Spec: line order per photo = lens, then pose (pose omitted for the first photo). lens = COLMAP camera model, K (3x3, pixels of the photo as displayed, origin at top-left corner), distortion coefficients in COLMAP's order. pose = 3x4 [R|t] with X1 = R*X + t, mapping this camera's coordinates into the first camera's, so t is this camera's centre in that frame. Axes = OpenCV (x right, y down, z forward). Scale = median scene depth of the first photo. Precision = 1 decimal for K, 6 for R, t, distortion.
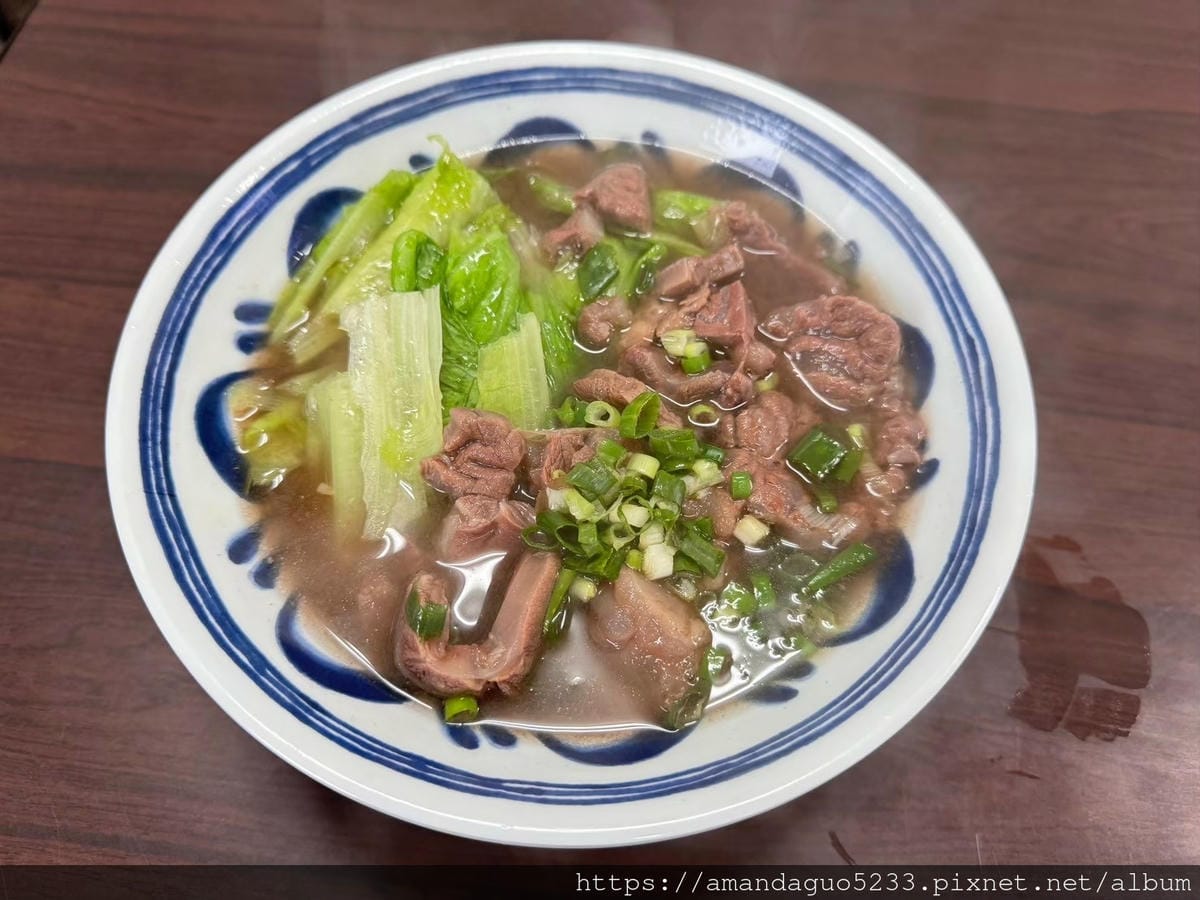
lens RADIAL K [[941.1, 0, 600.0], [0, 941.1, 450.0], [0, 0, 1]] dist [0.161093, -0.453434]
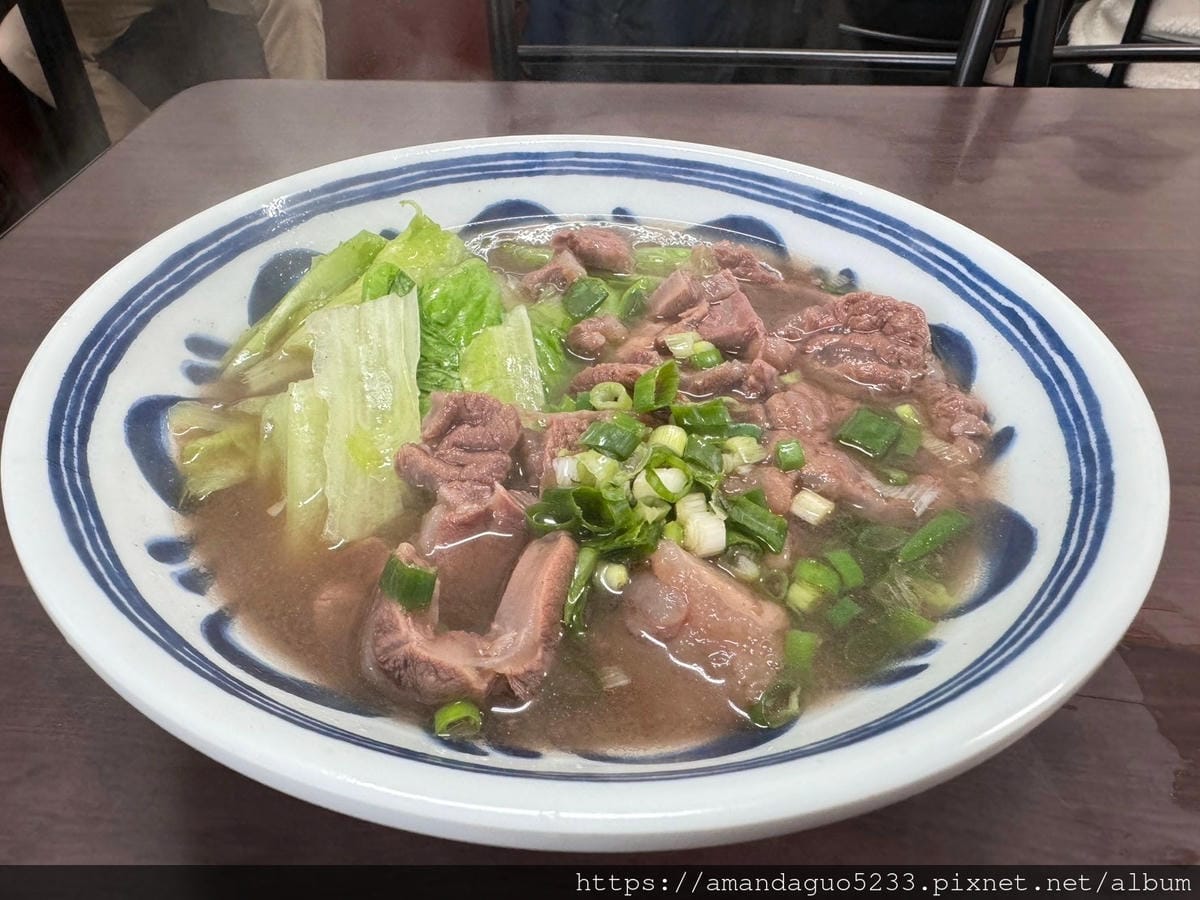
lens RADIAL K [[887.6, 0, 547.1], [0, 887.6, 450.6], [0, 0, 1]] dist [0.001513, 0.004428]
pose [[0.997990, -0.056761, 0.028183, -0.080361], [0.063266, 0.918224, -0.390976, 0.318732], [-0.003686, 0.391973, 0.919969, 0.294860]]
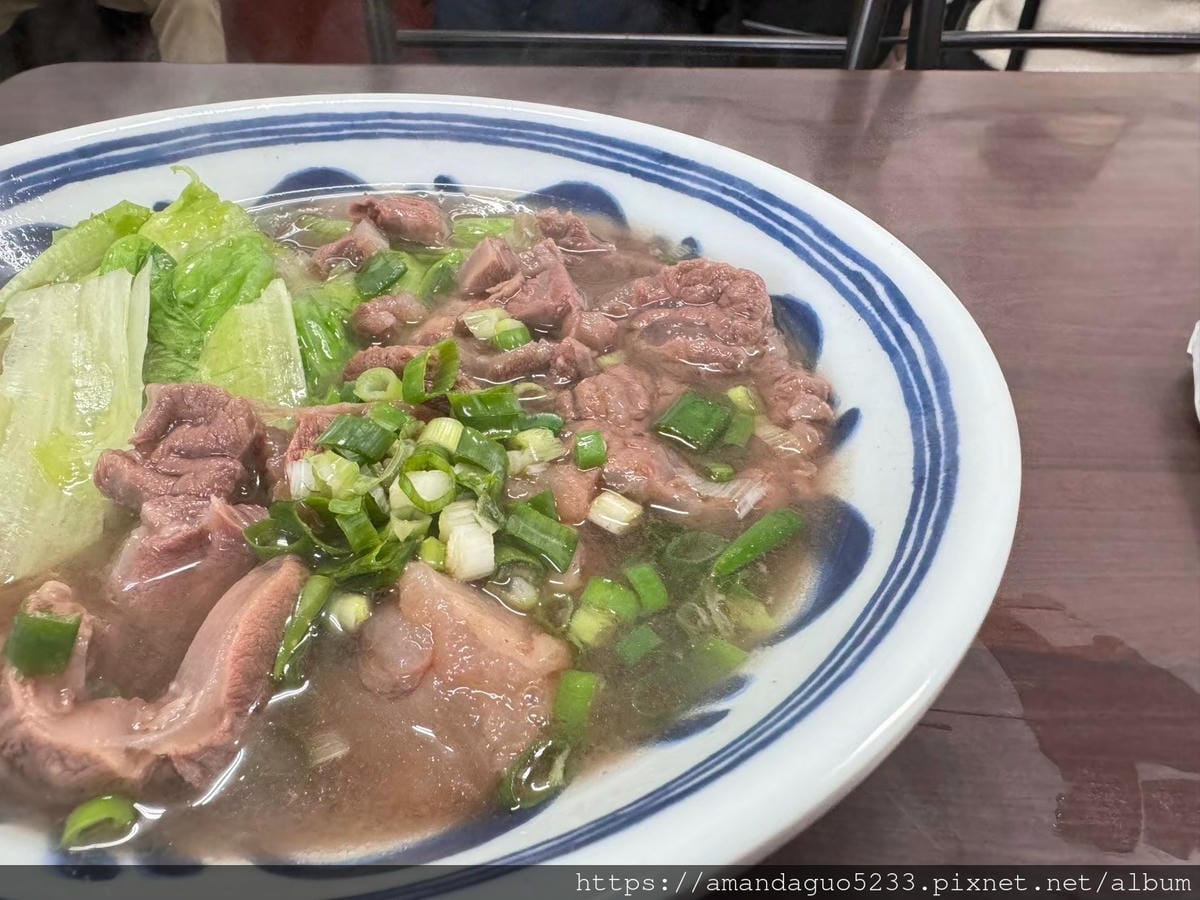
lens RADIAL K [[880.3, 0, 555.4], [0, 880.3, 448.8], [0, 0, 1]] dist [-0.000865, 0.002493]
pose [[0.991028, -0.088311, 0.100323, 0.062250], [0.120947, 0.911999, -0.391956, 0.277461], [-0.056880, 0.400573, 0.914498, 0.430071]]
